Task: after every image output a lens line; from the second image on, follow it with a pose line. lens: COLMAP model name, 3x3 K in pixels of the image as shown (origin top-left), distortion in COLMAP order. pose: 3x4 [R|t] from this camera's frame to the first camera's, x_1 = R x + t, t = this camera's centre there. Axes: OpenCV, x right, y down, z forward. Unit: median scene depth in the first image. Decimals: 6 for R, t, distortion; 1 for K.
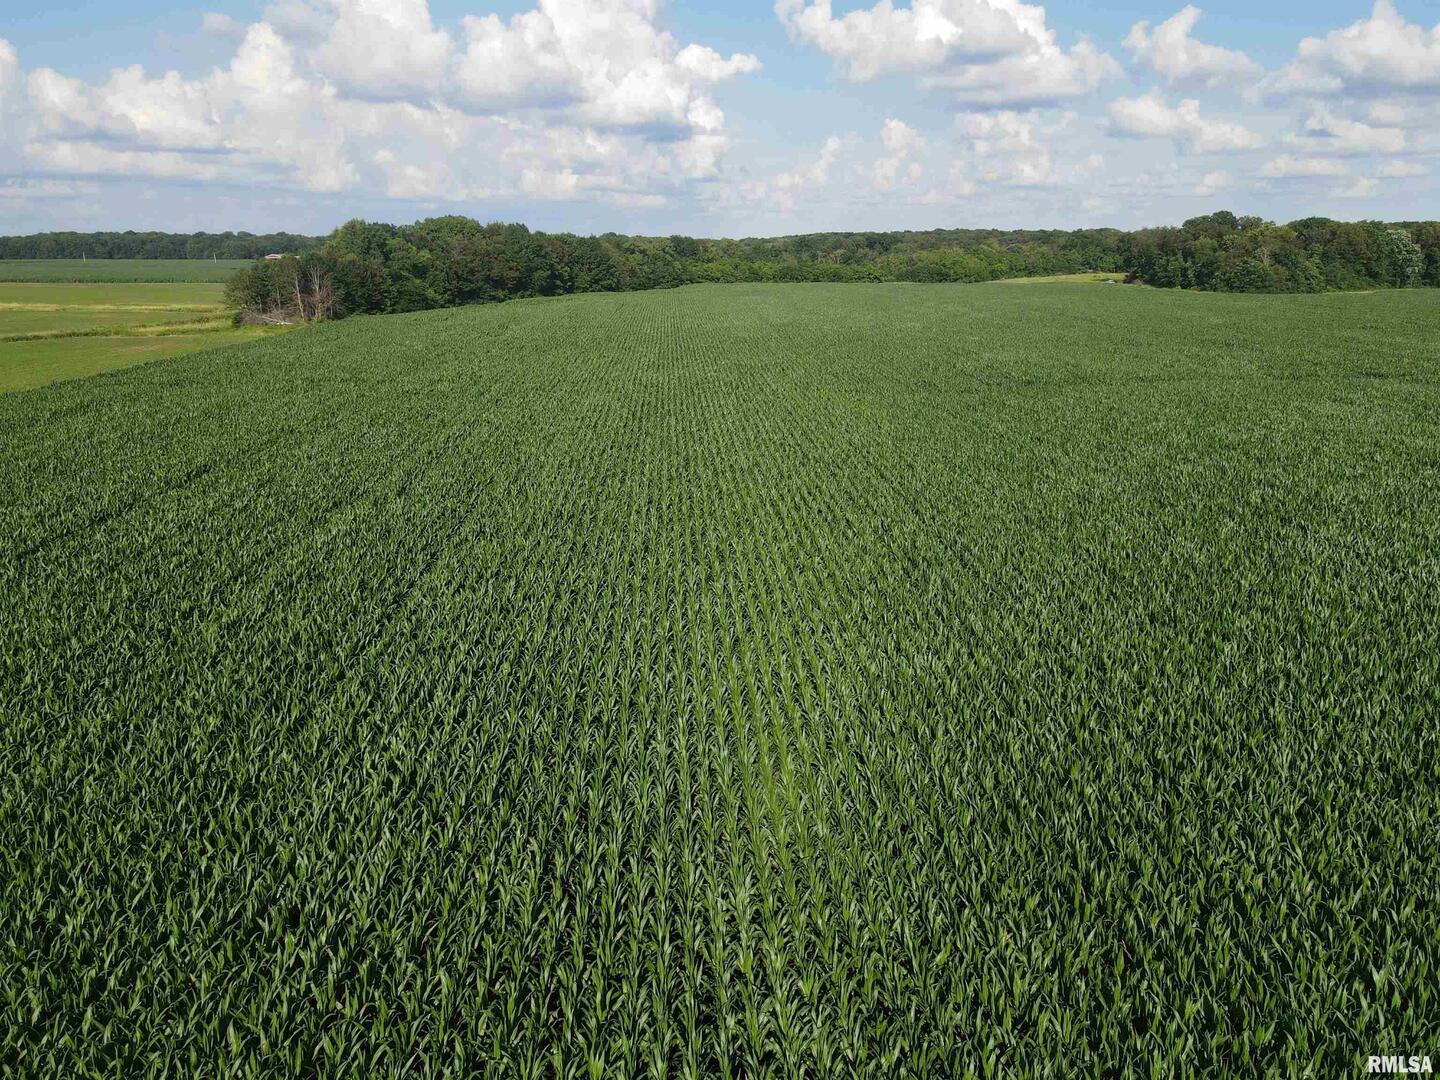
lens RADIAL K [[1205.3, 0, 720.0], [0, 1205.3, 540.0], [0, 0, 1]] dist [0.014839, 0.052071]
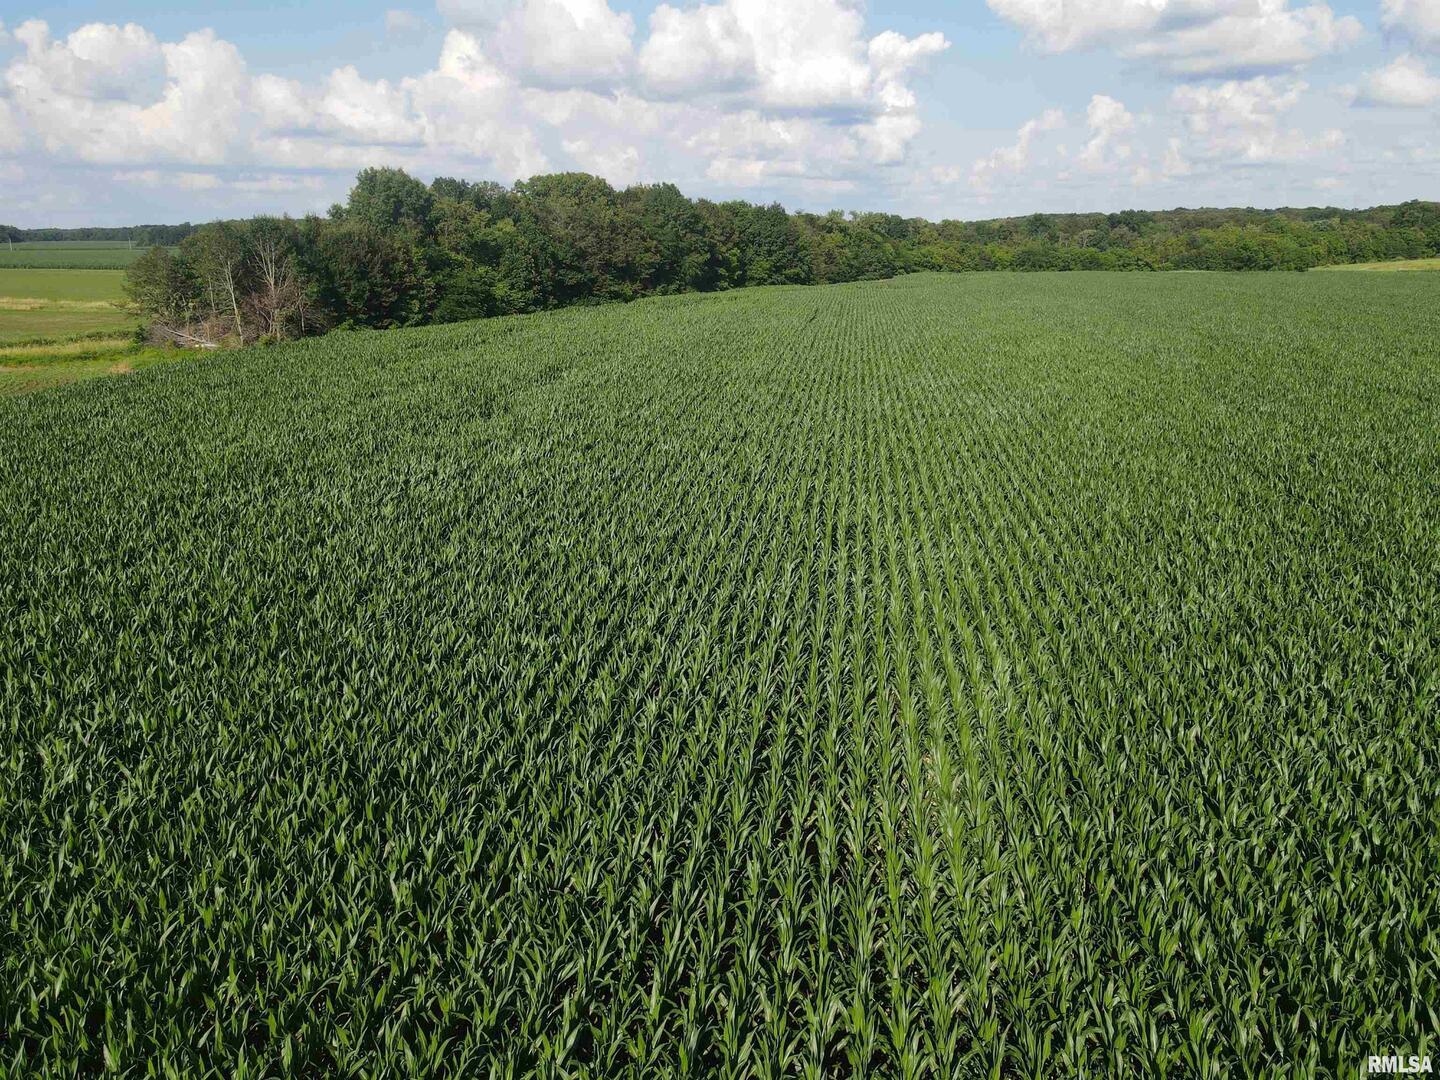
lens RADIAL K [[1205.3, 0, 720.0], [0, 1205.3, 540.0], [0, 0, 1]] dist [0.014839, 0.052071]
pose [[0.990189, 0.032477, -0.135908, -0.030048], [-0.031304, 0.999452, 0.010757, -0.054737], [0.136183, -0.006397, 0.990663, 0.257427]]
